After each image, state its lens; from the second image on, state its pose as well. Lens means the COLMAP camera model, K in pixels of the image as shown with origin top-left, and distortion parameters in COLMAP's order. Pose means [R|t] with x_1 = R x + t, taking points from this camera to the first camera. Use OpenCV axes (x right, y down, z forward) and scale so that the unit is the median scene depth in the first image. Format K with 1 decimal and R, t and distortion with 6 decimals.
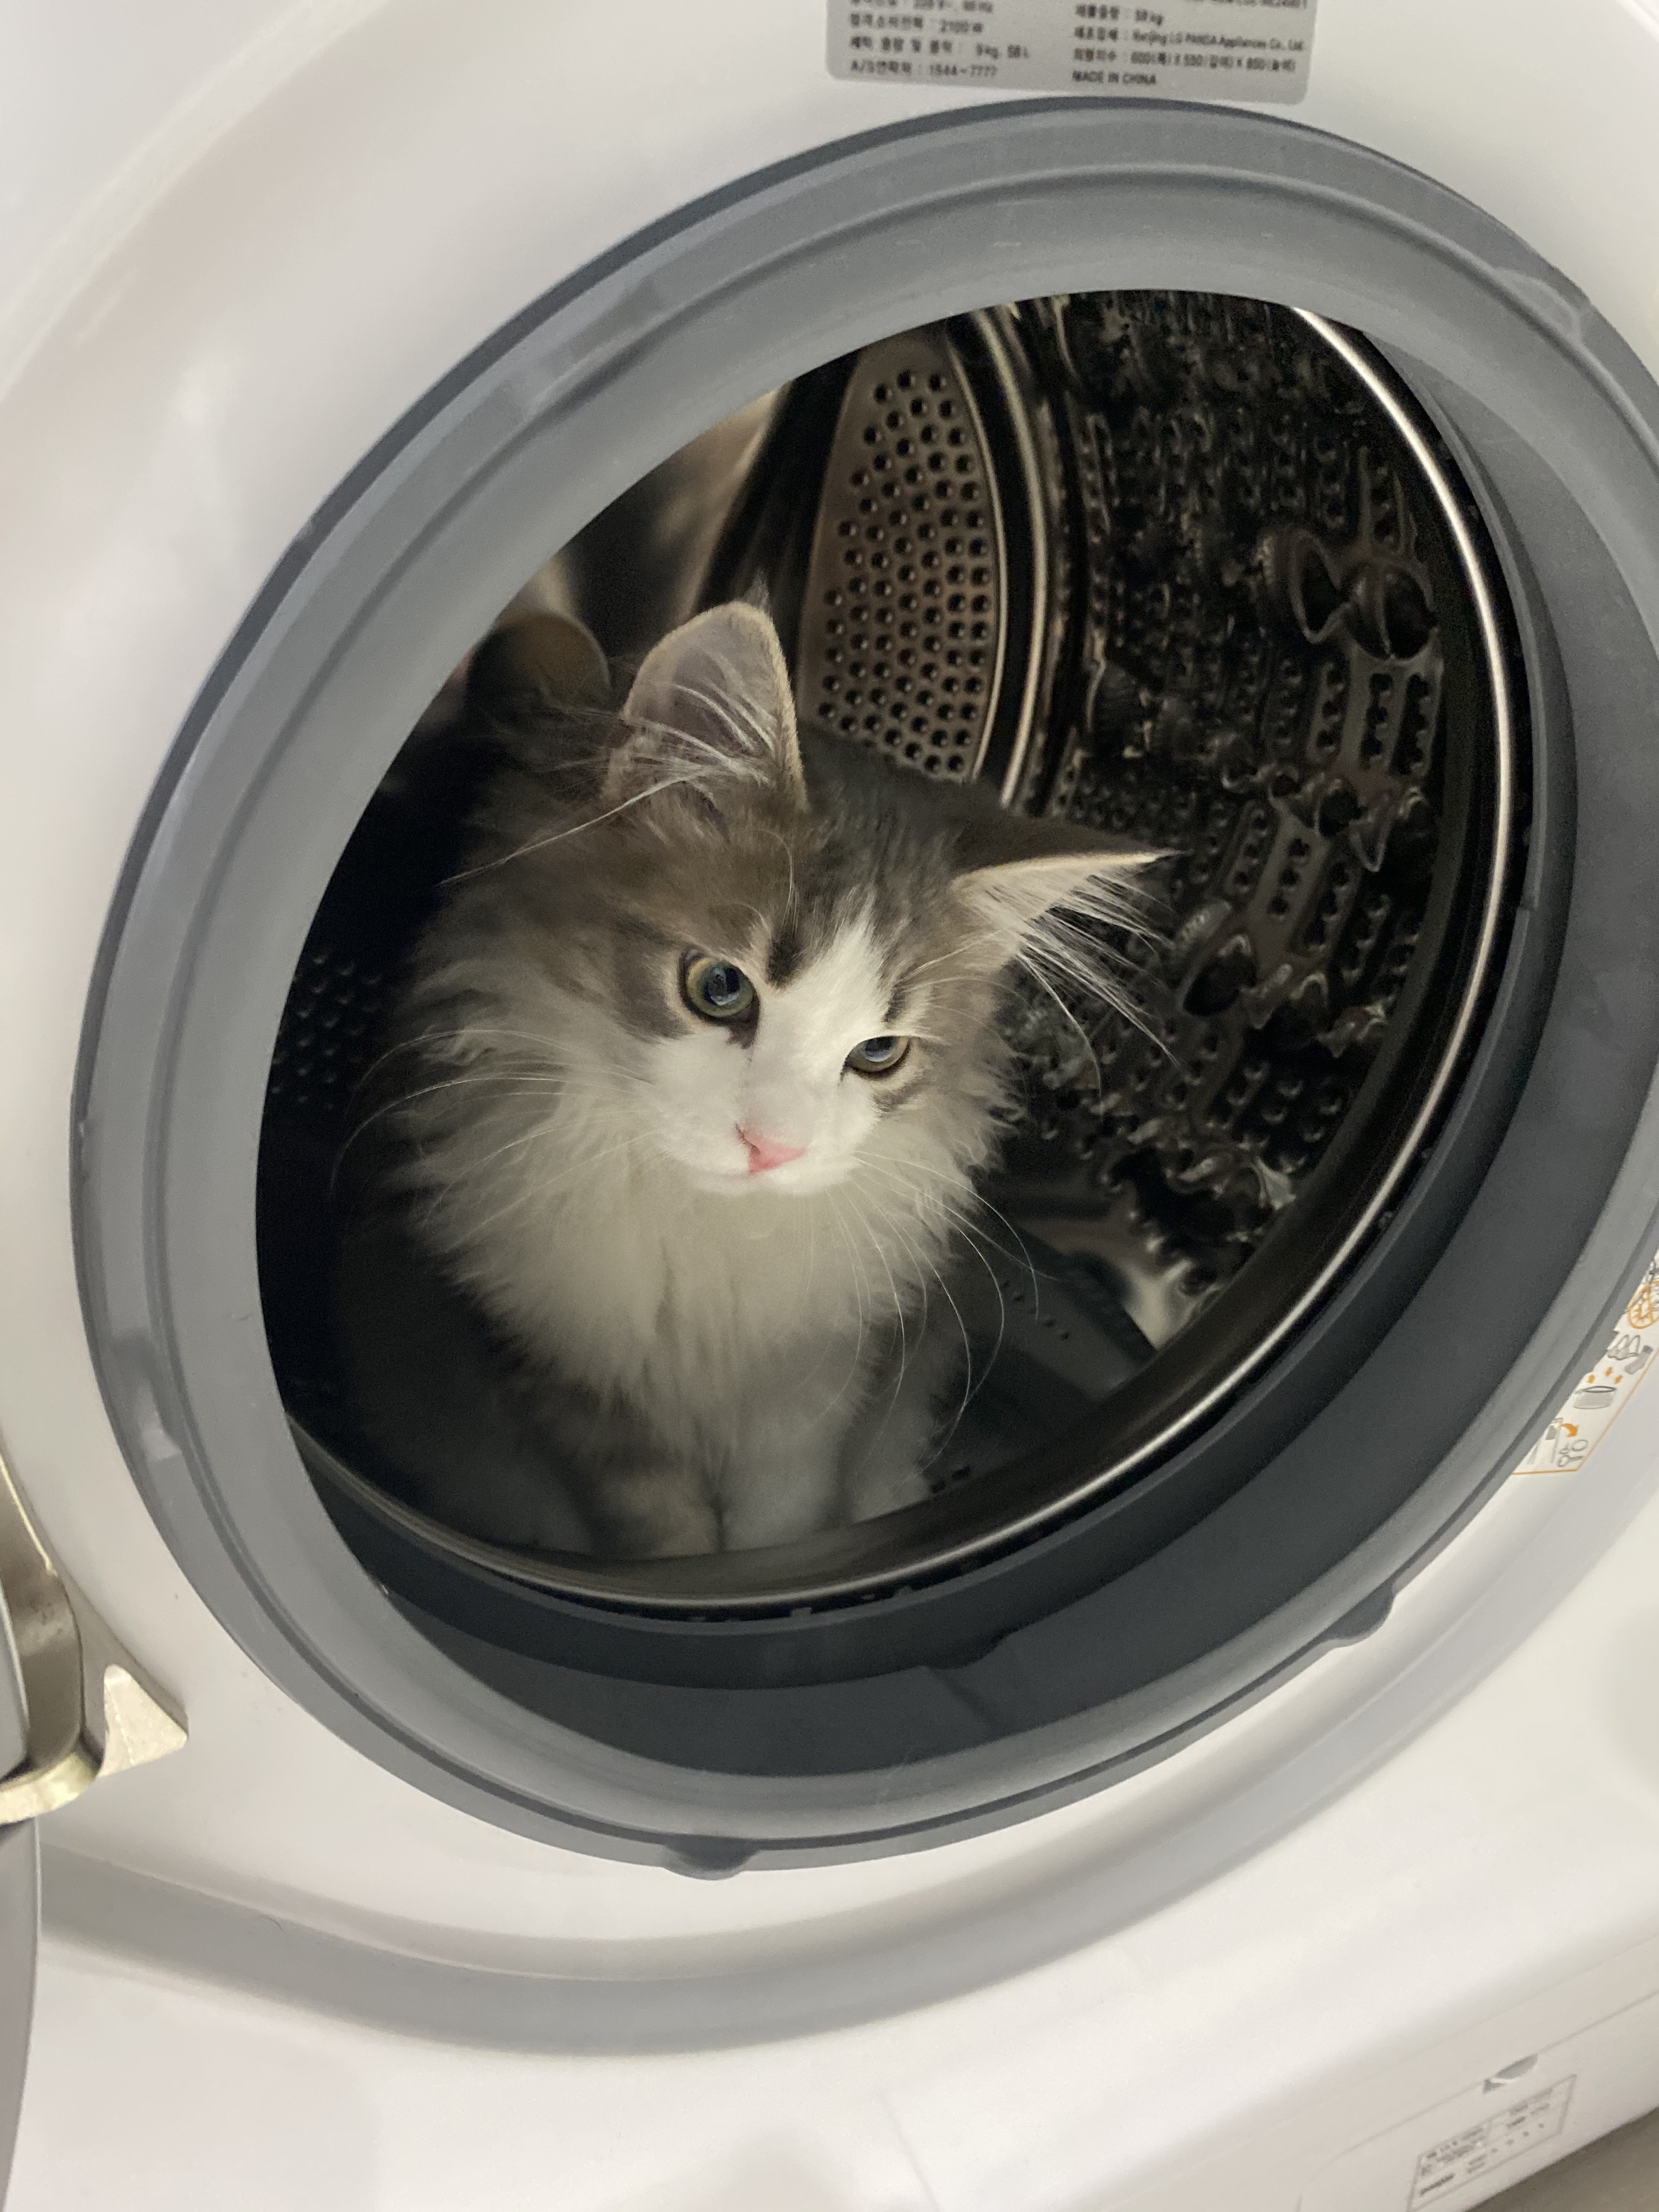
lens RADIAL K [[1709.5, 0, 836.8], [0, 1709.5, 1108.8], [0, 0, 1]] dist [-0.043072, 0.052291]
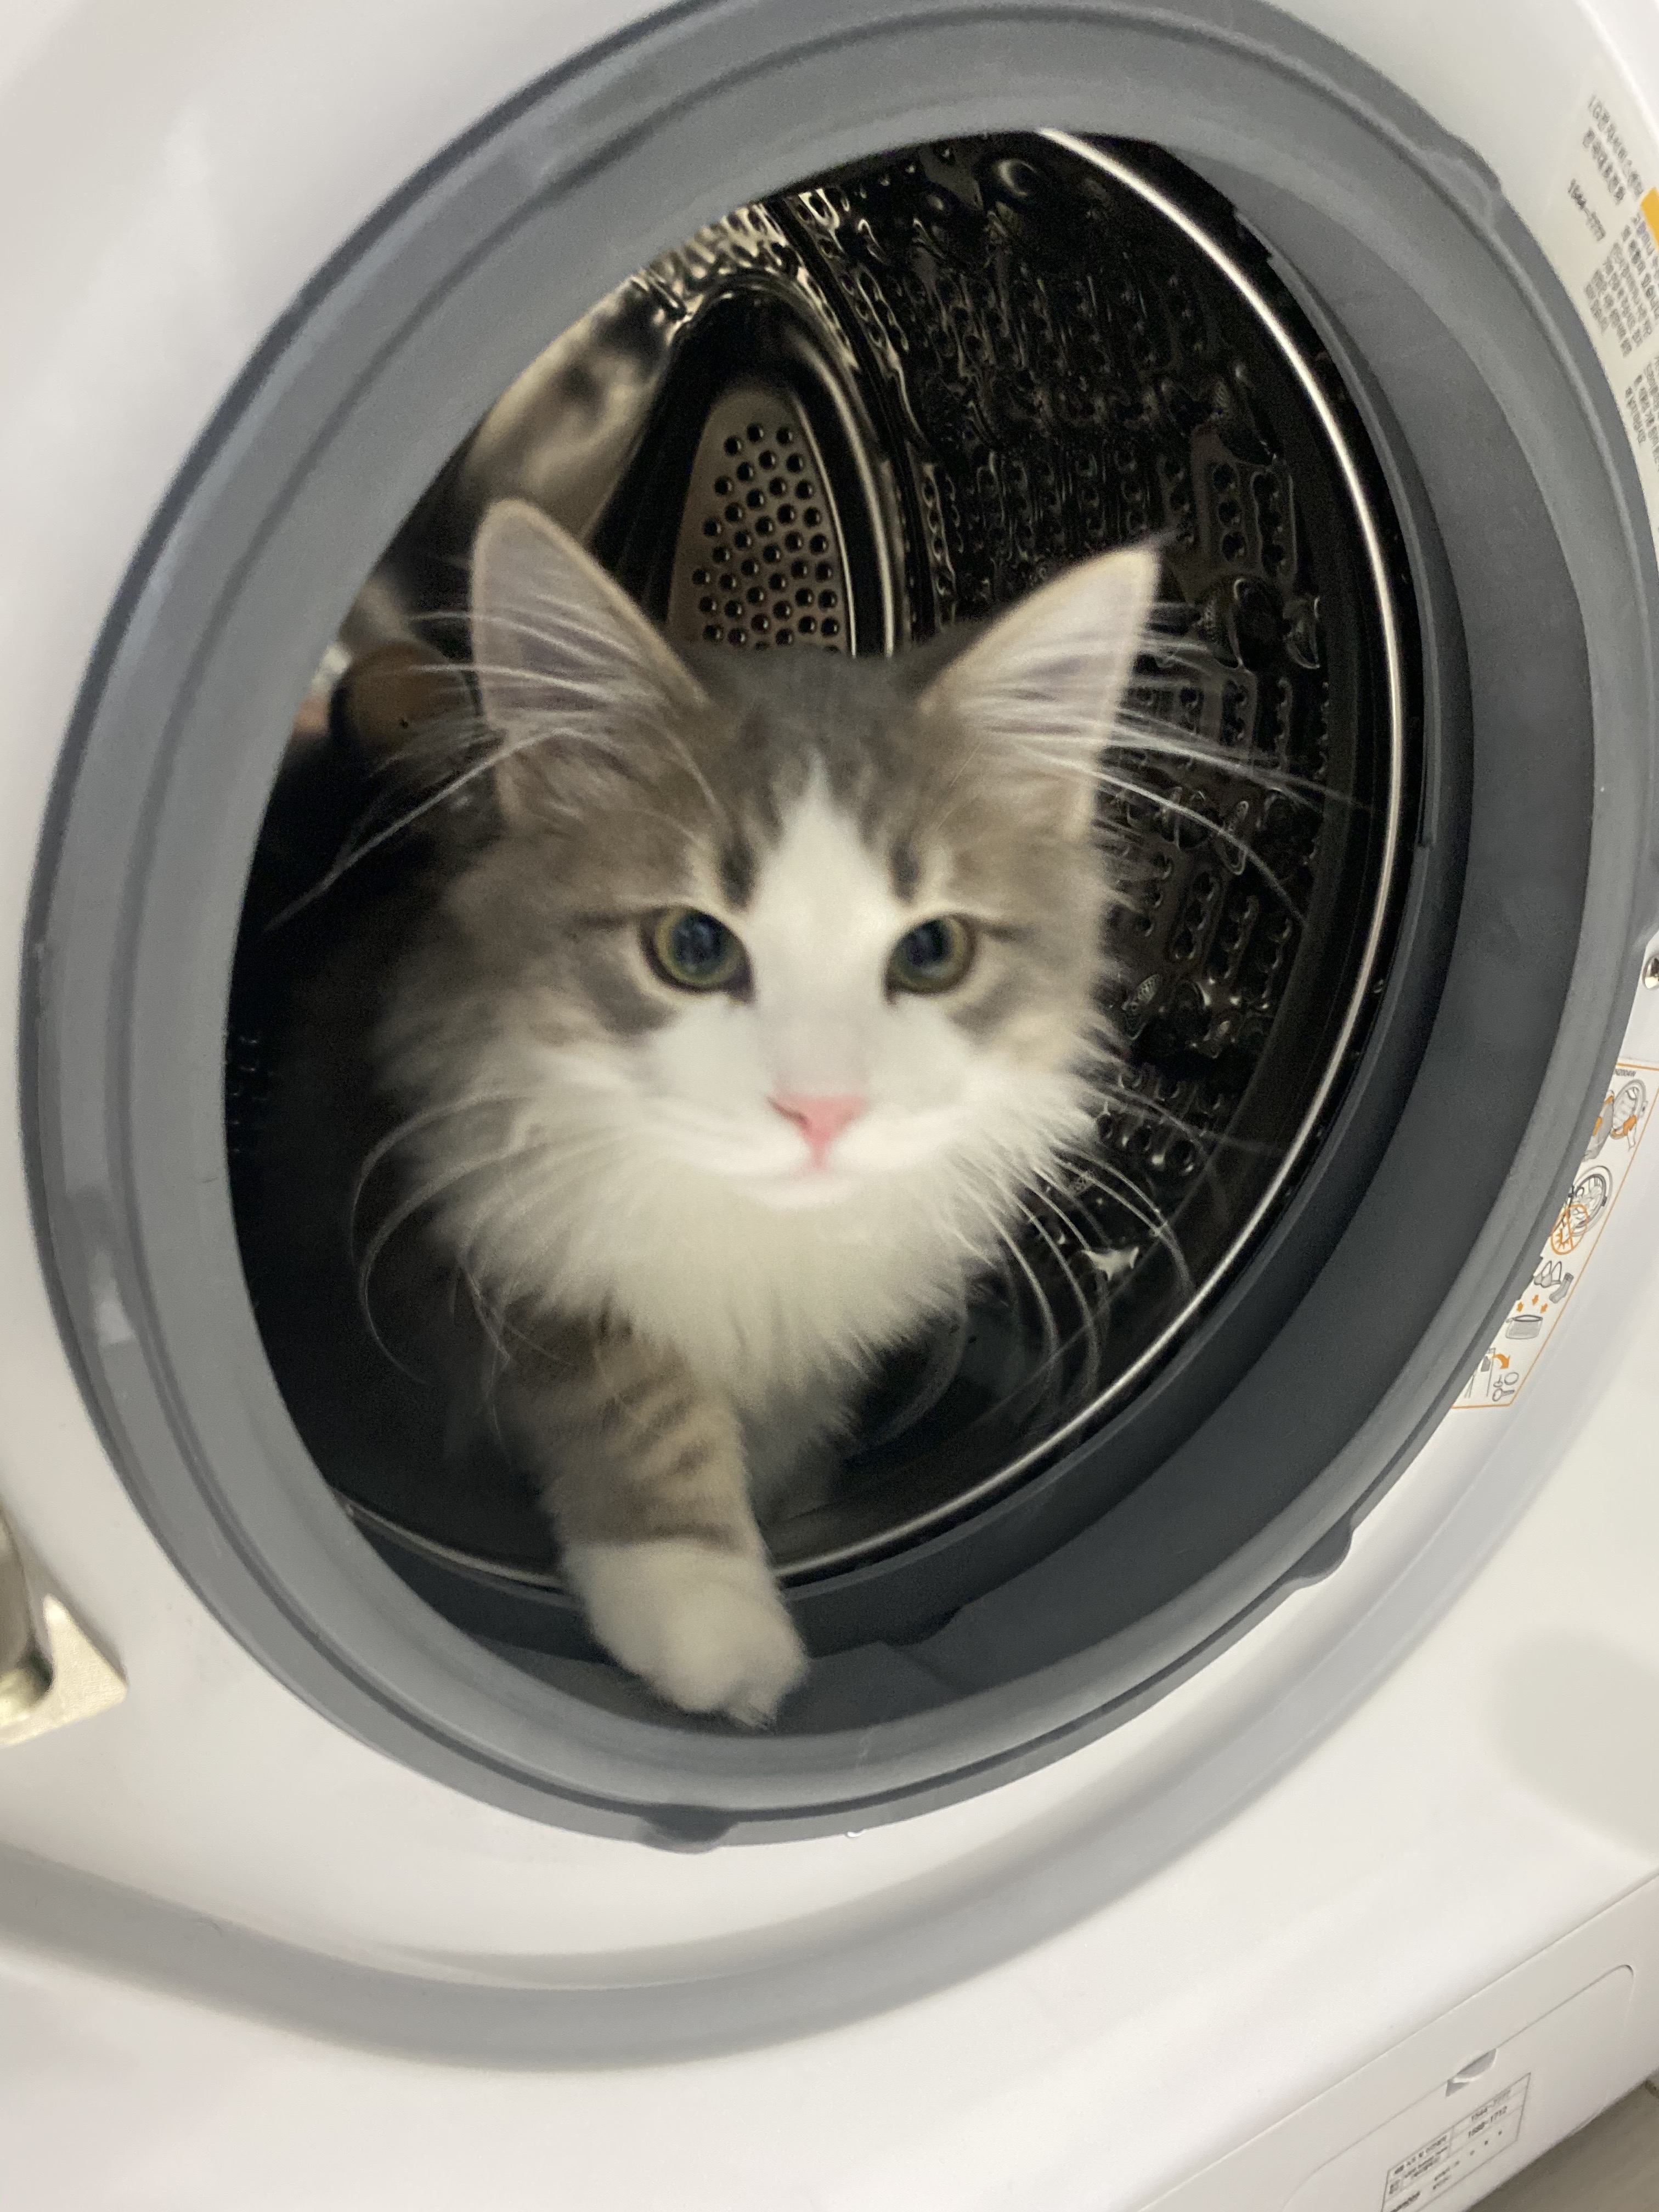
lens RADIAL K [[1692.2, 0, 823.5], [0, 1692.2, 1101.0], [0, 0, 1]] dist [-0.007236, 0.008138]
pose [[0.993406, -0.035054, 0.109159, -0.067168], [0.044934, 0.994981, -0.089409, 0.100486], [-0.105477, 0.093724, 0.989995, 0.034186]]
